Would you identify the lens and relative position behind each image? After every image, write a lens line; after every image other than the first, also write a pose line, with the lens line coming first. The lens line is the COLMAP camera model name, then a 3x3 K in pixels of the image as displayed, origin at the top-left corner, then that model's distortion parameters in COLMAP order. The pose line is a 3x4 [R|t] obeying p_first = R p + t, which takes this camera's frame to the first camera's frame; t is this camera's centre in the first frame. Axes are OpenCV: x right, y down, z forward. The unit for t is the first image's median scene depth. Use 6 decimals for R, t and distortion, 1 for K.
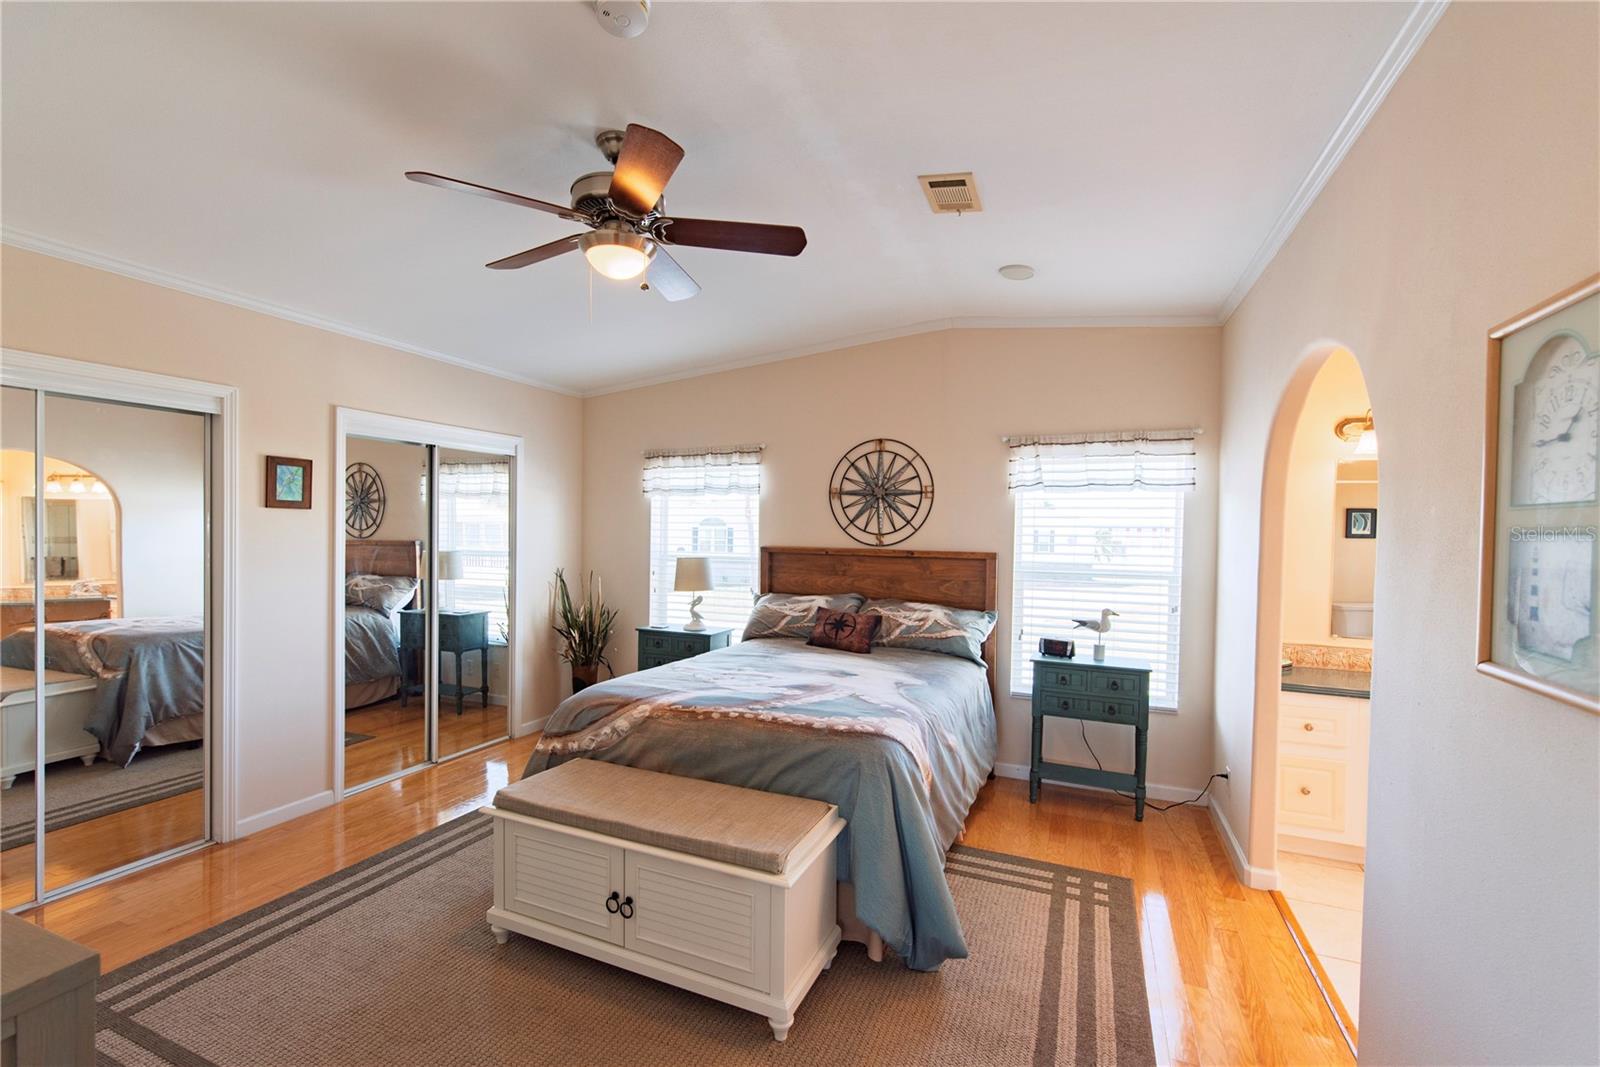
lens RADIAL K [[686.5, 0, 800.9], [0, 686.5, 539.0], [0, 0, 1]] dist [-0.000438, 0.000575]
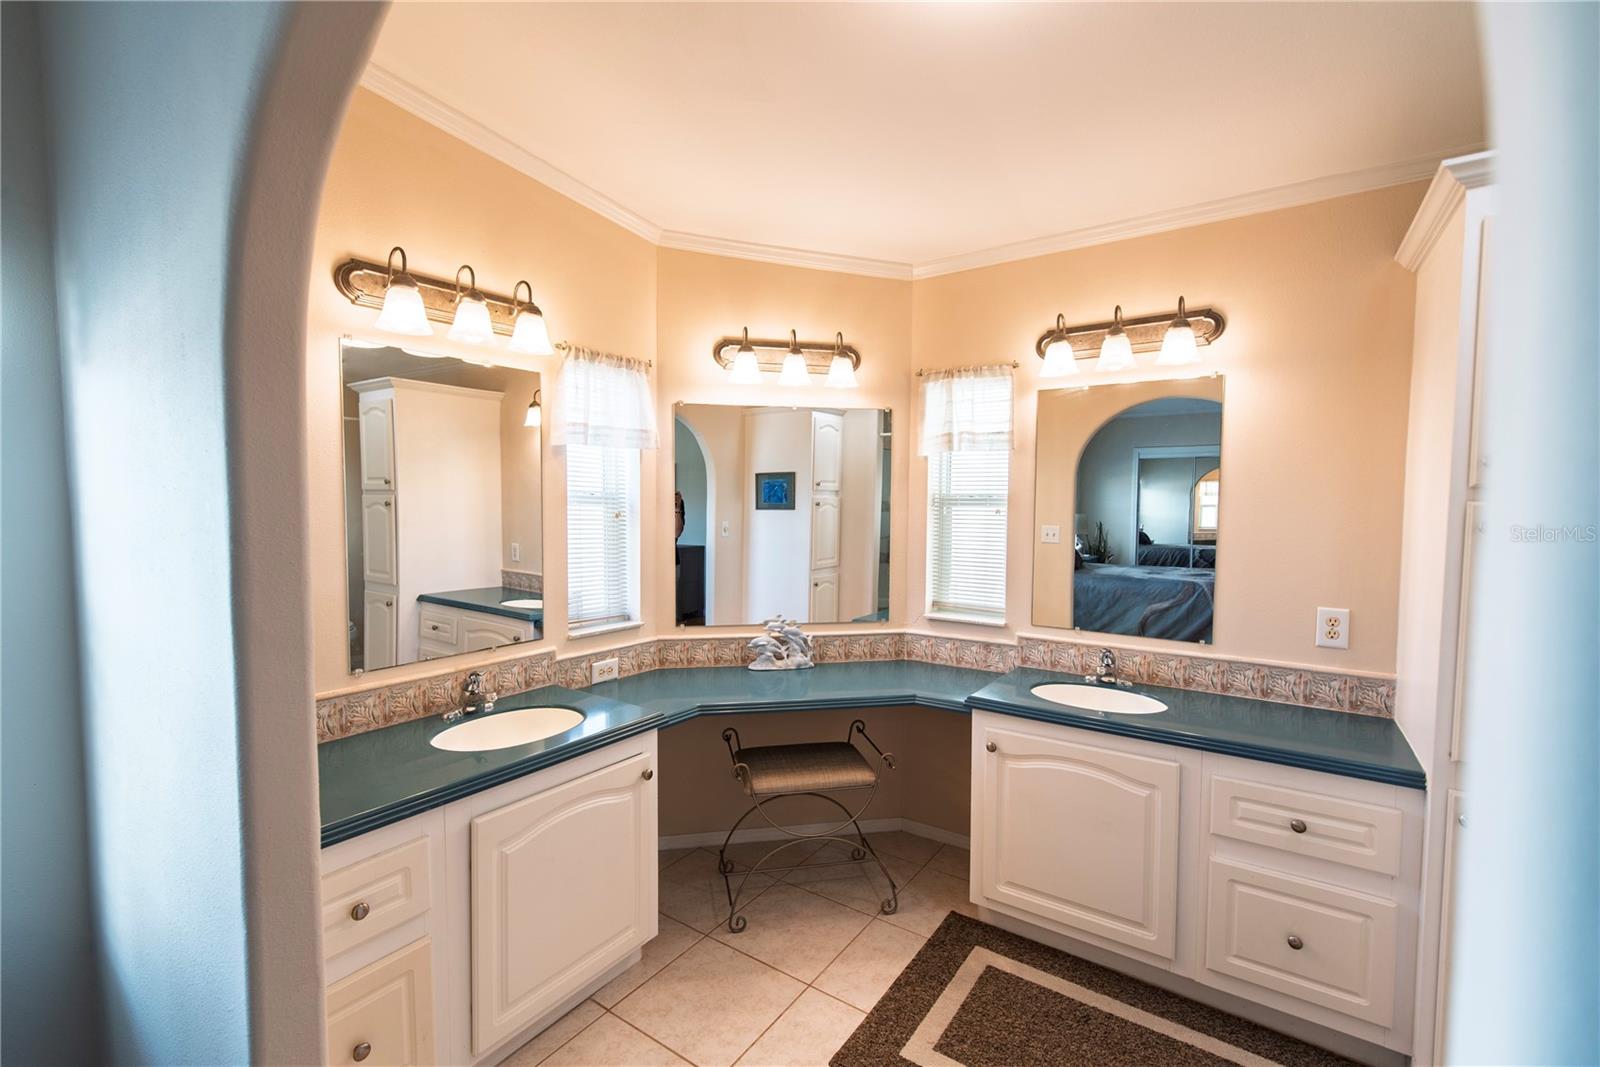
lens RADIAL K [[686.5, 0, 795.4], [0, 686.5, 531.9], [0, 0, 1]] dist [-0.000438, 0.000575]
pose [[0.217835, -0.065881, 0.973760, 0.013468], [0.011663, 0.997824, 0.064900, -0.001441], [-0.975916, -0.002781, 0.218129, 0.421812]]
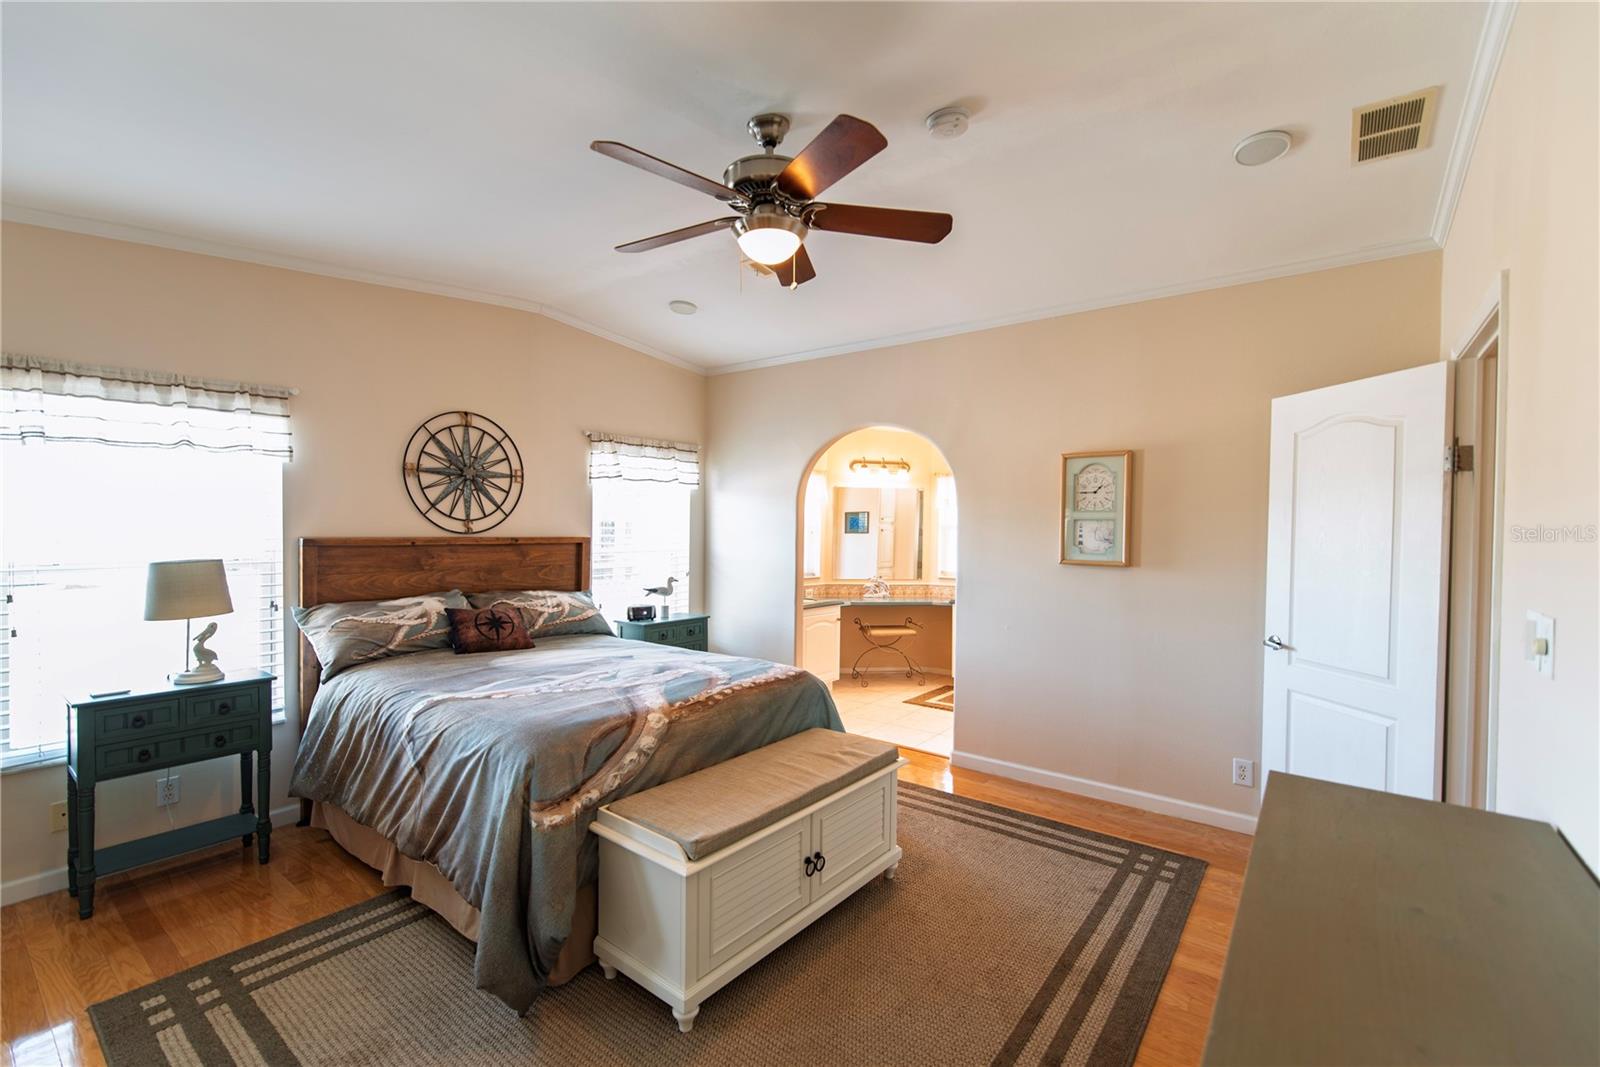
lens RADIAL K [[686.5, 0, 801.7], [0, 686.5, 536.7], [0, 0, 1]] dist [-0.000438, 0.000575]
pose [[0.257906, -0.025634, 0.965830, -0.638227], [0.007493, 0.999671, 0.024532, -0.004239], [-0.966141, 0.000910, 0.258013, 0.363565]]
